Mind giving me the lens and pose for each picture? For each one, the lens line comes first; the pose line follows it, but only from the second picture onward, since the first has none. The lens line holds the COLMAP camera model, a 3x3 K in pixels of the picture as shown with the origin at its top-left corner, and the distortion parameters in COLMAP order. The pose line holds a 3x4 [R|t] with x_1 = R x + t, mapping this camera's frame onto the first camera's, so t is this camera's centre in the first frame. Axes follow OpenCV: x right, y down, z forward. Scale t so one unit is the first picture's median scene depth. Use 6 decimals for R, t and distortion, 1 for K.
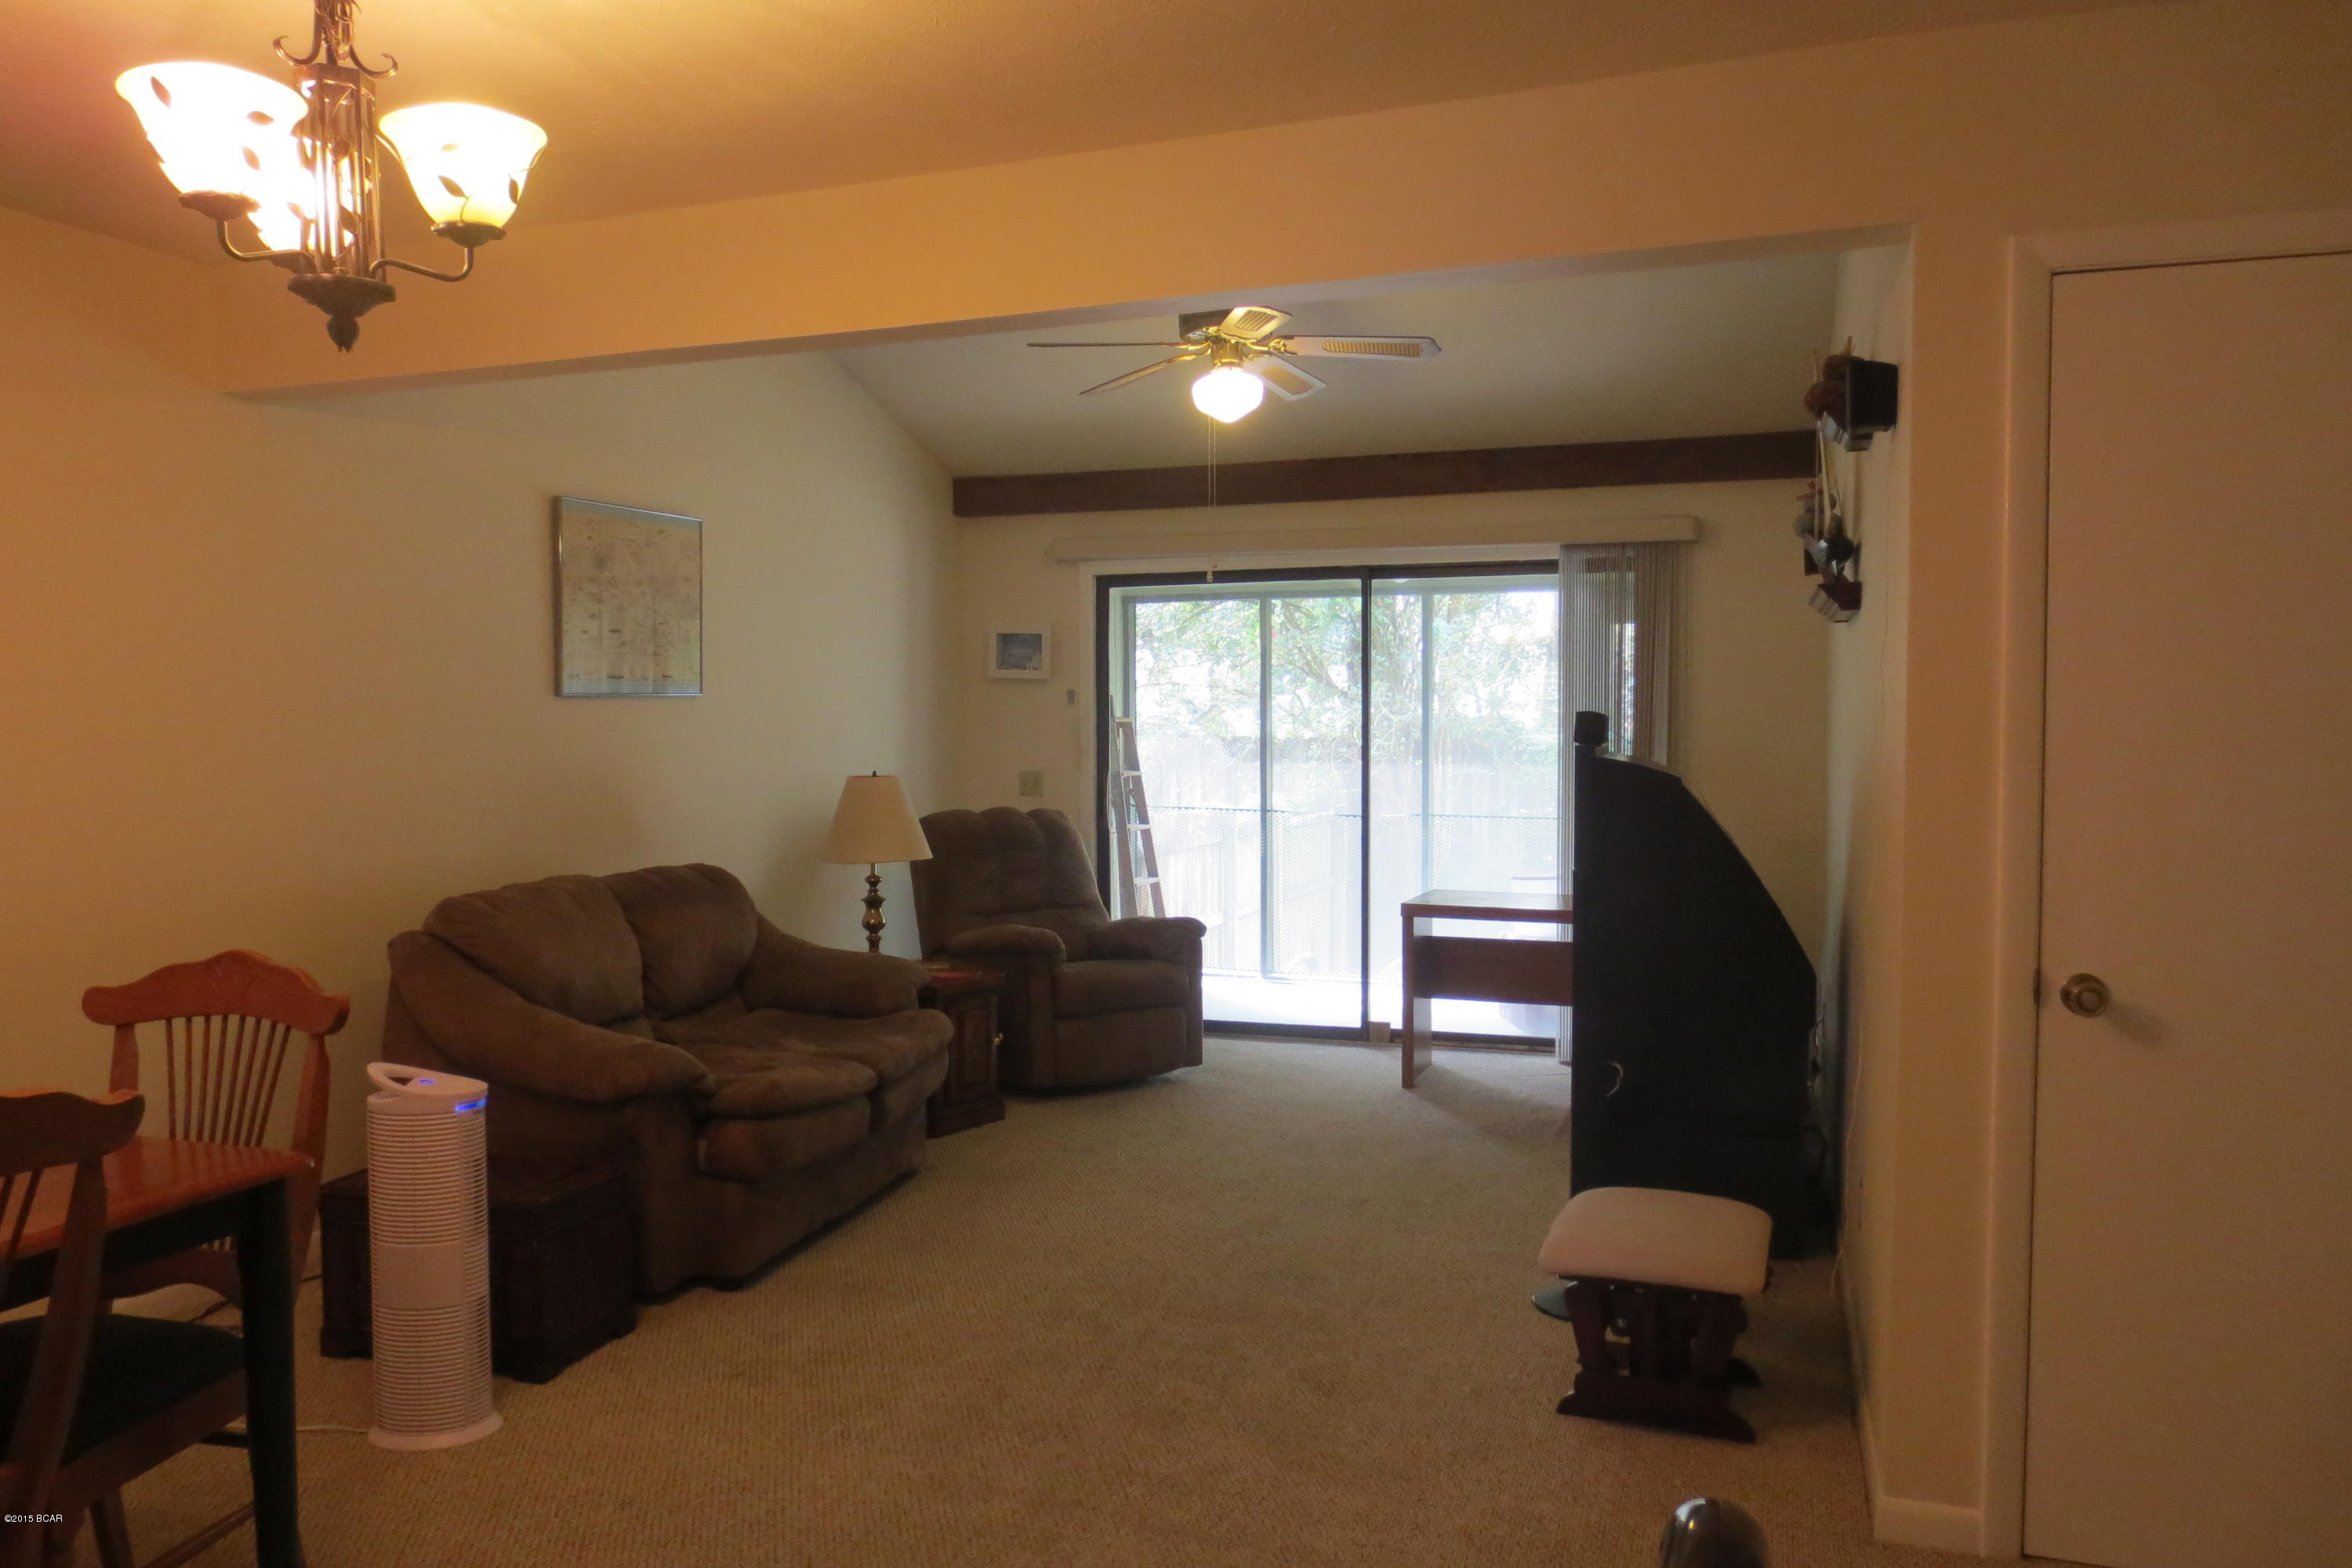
lens RADIAL K [[1651.3, 0, 1135.4], [0, 1651.3, 782.1], [0, 0, 1]] dist [-0.019930, 0.001272]
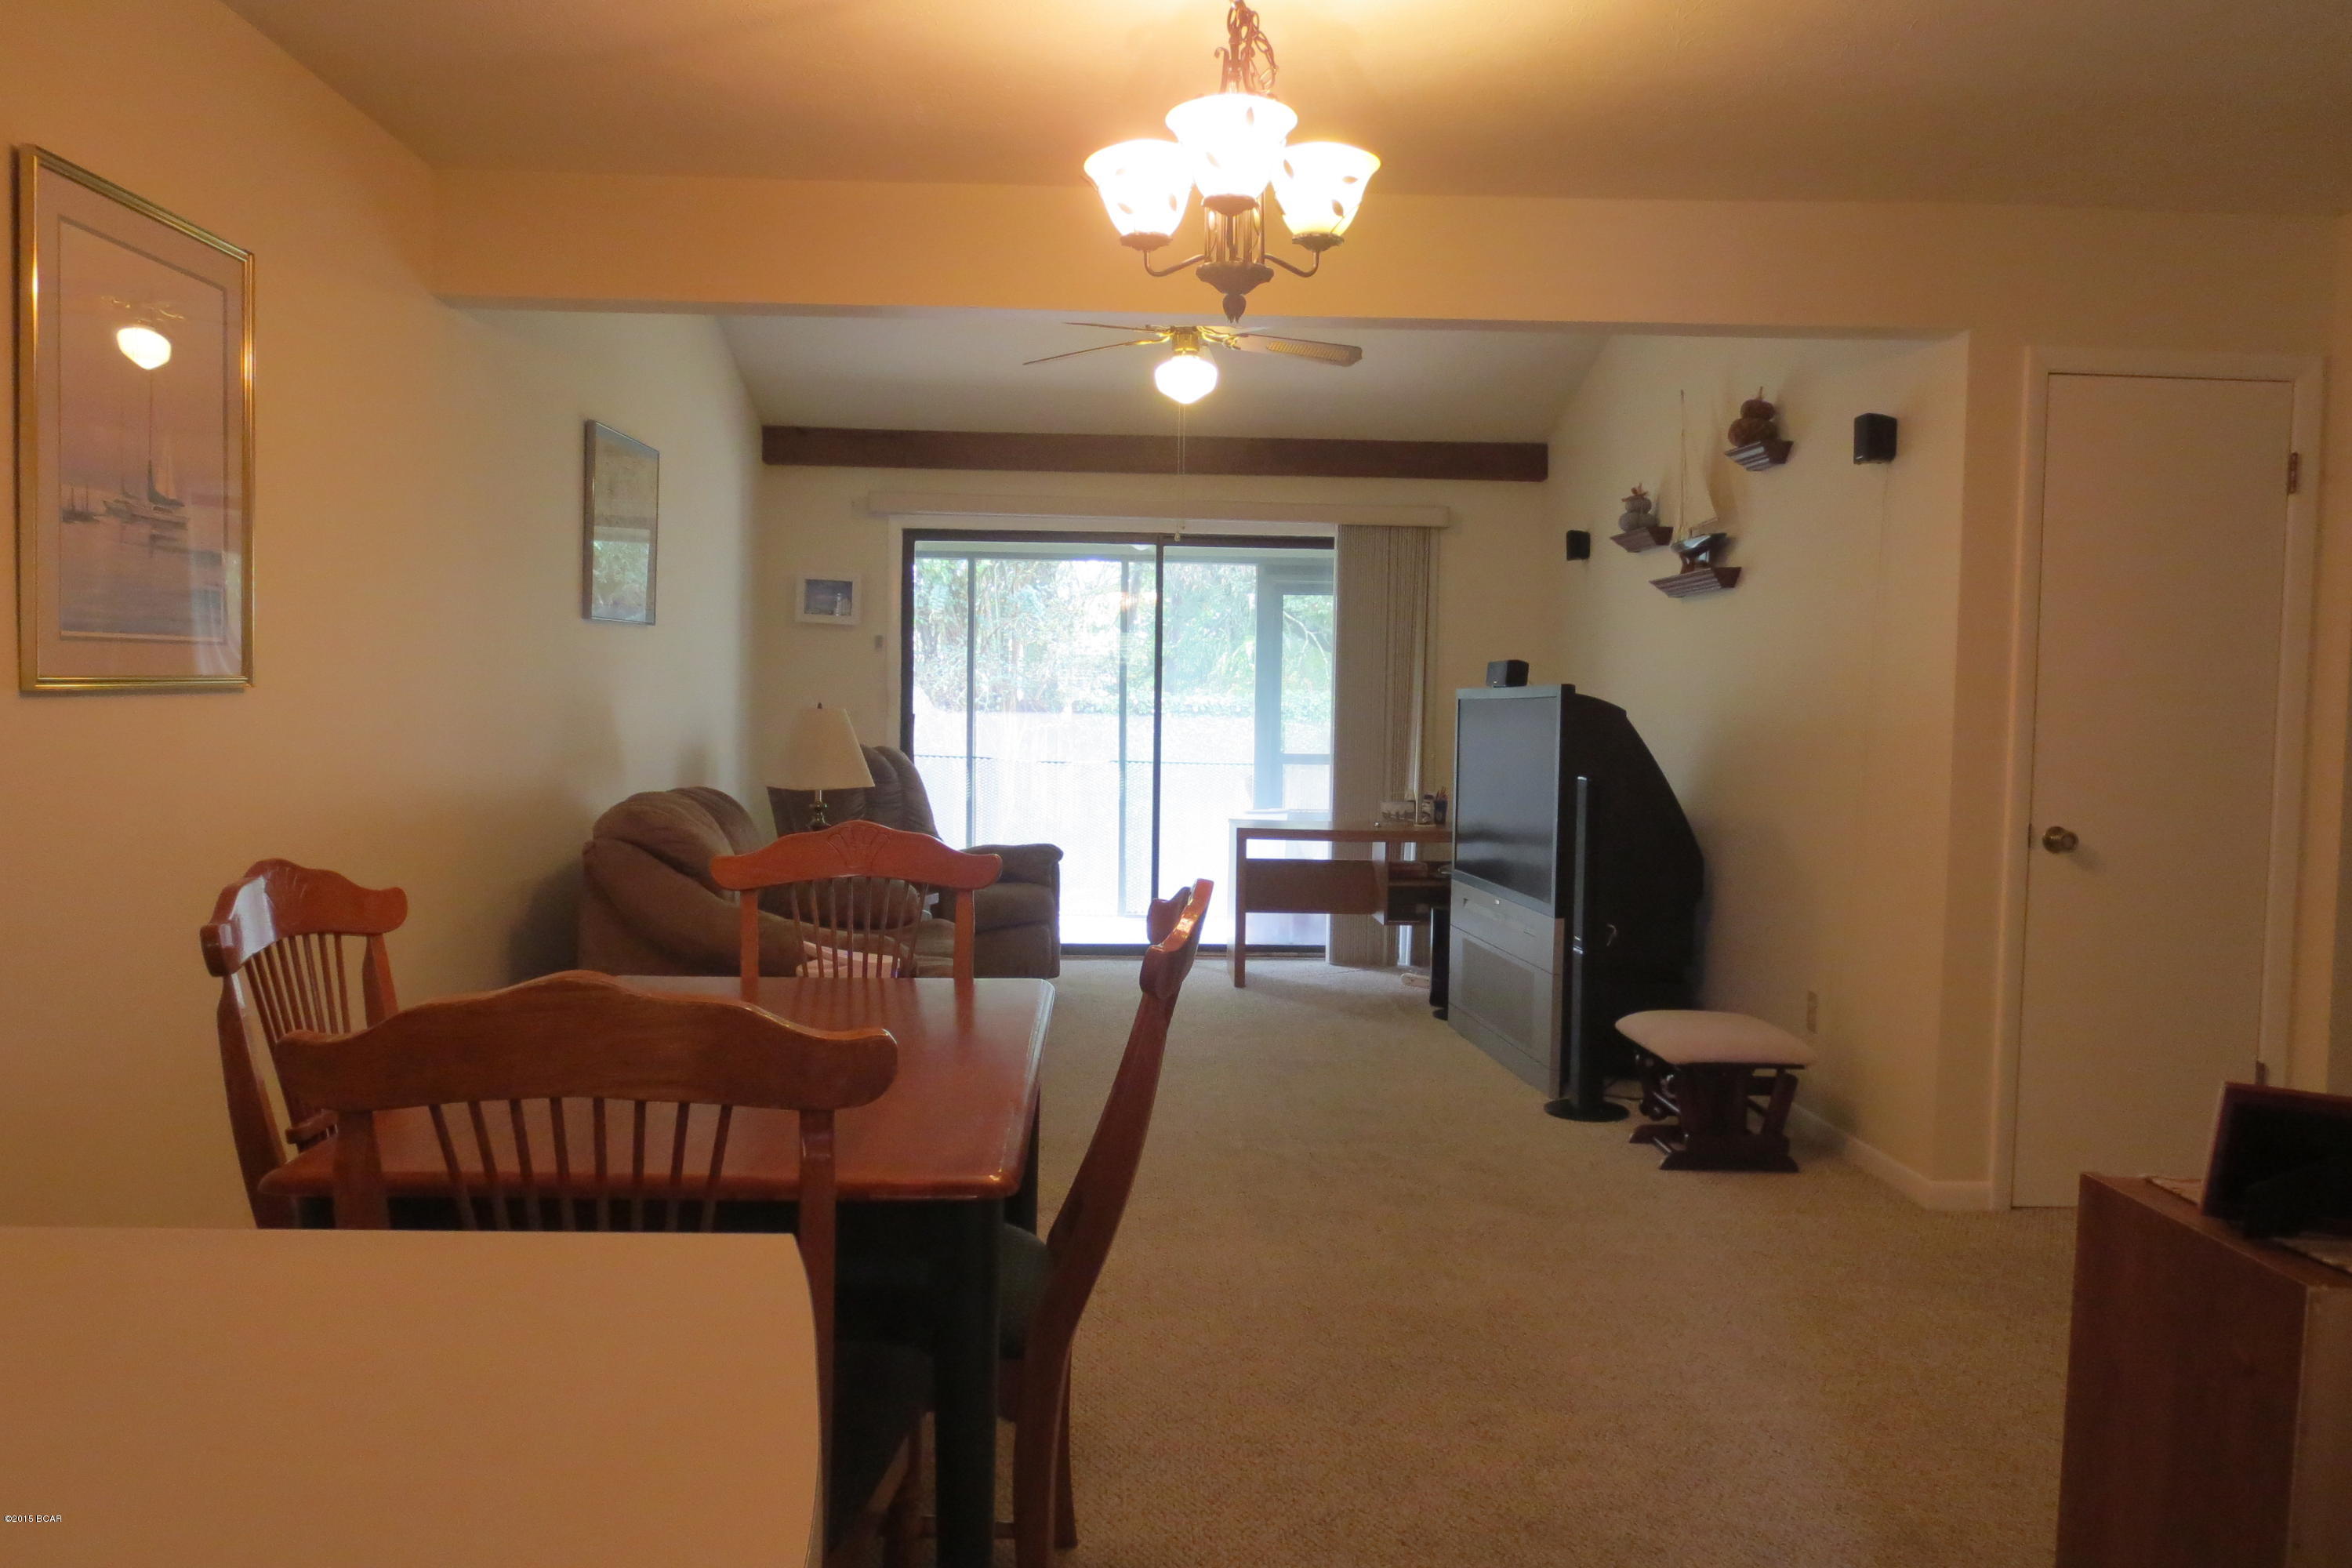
lens RADIAL K [[1651.1, 0, 1136.8], [0, 1651.1, 784.6], [0, 0, 1]] dist [0.002827, 0.001095]
pose [[0.922252, -0.002295, 0.386582, -0.390618], [-0.005563, 0.999800, 0.019208, 0.024139], [-0.386549, -0.019865, 0.922055, -0.051034]]
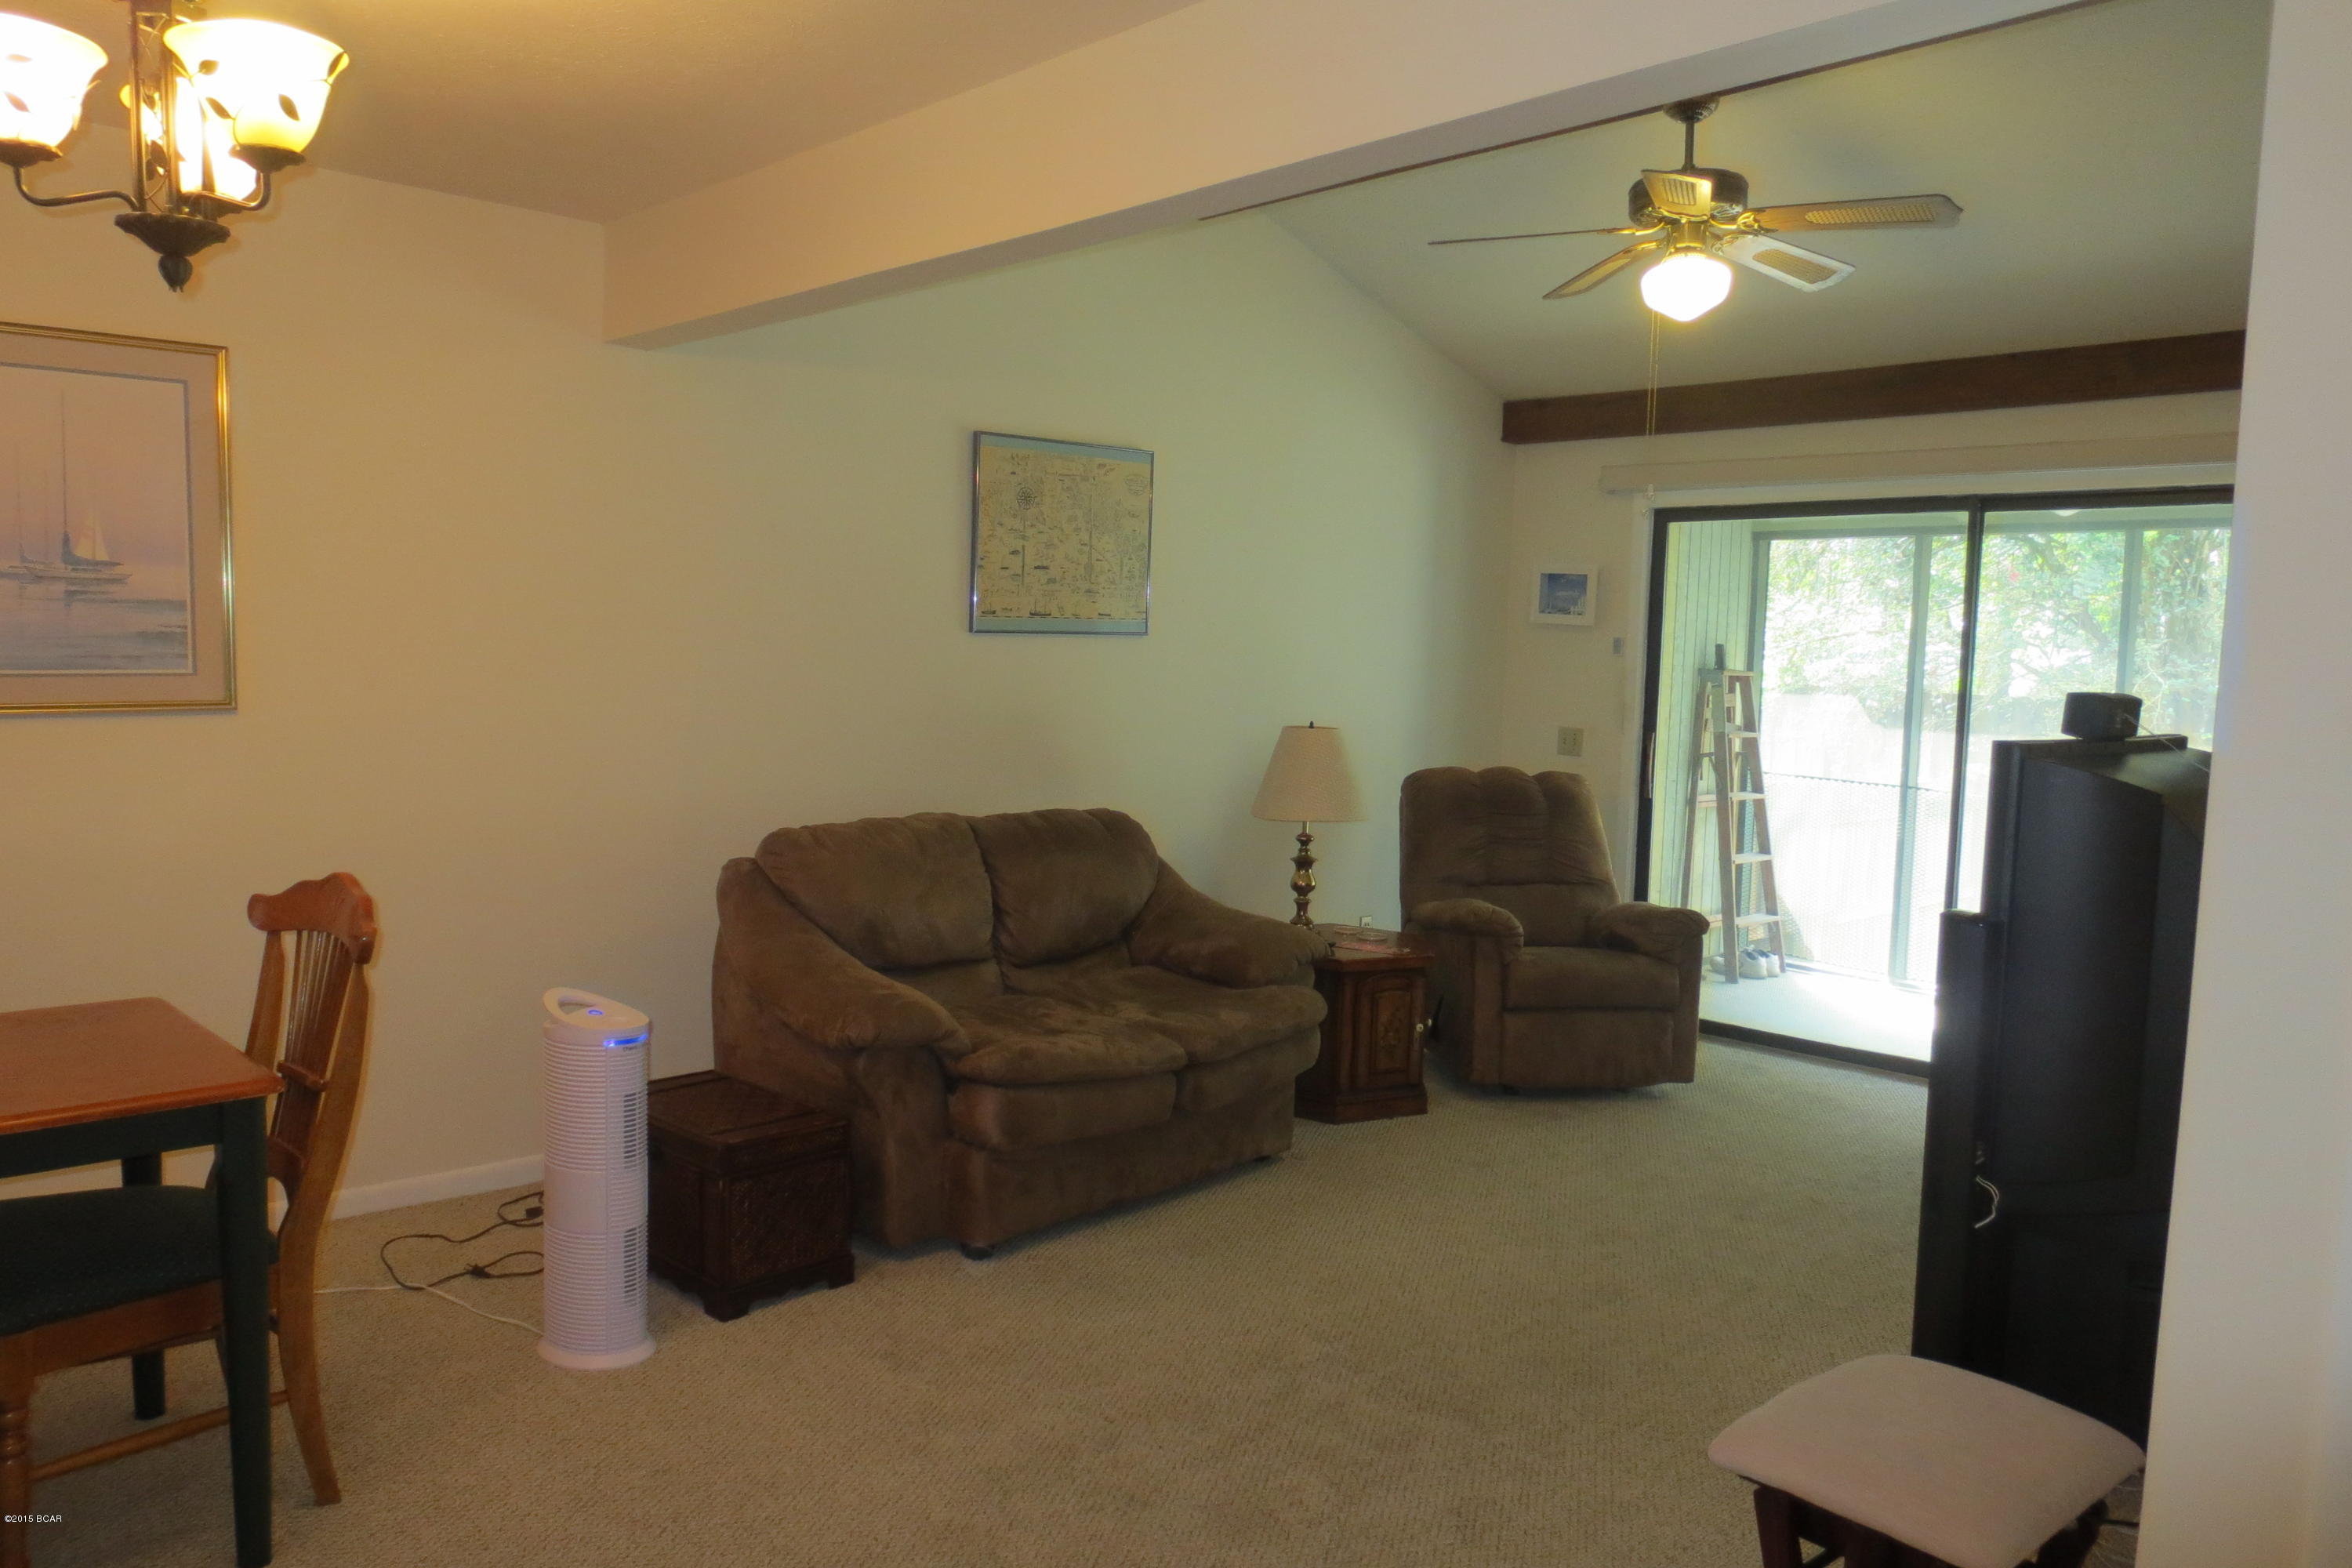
lens RADIAL K [[1659.8, 0, 1169.0], [0, 1659.8, 776.4], [0, 0, 1]] dist [-0.022204, 0.000513]
pose [[0.899707, 0.063008, -0.431923, 0.175414], [-0.047588, 0.997787, 0.046429, -0.015650], [0.433893, -0.021218, 0.900715, 0.126293]]
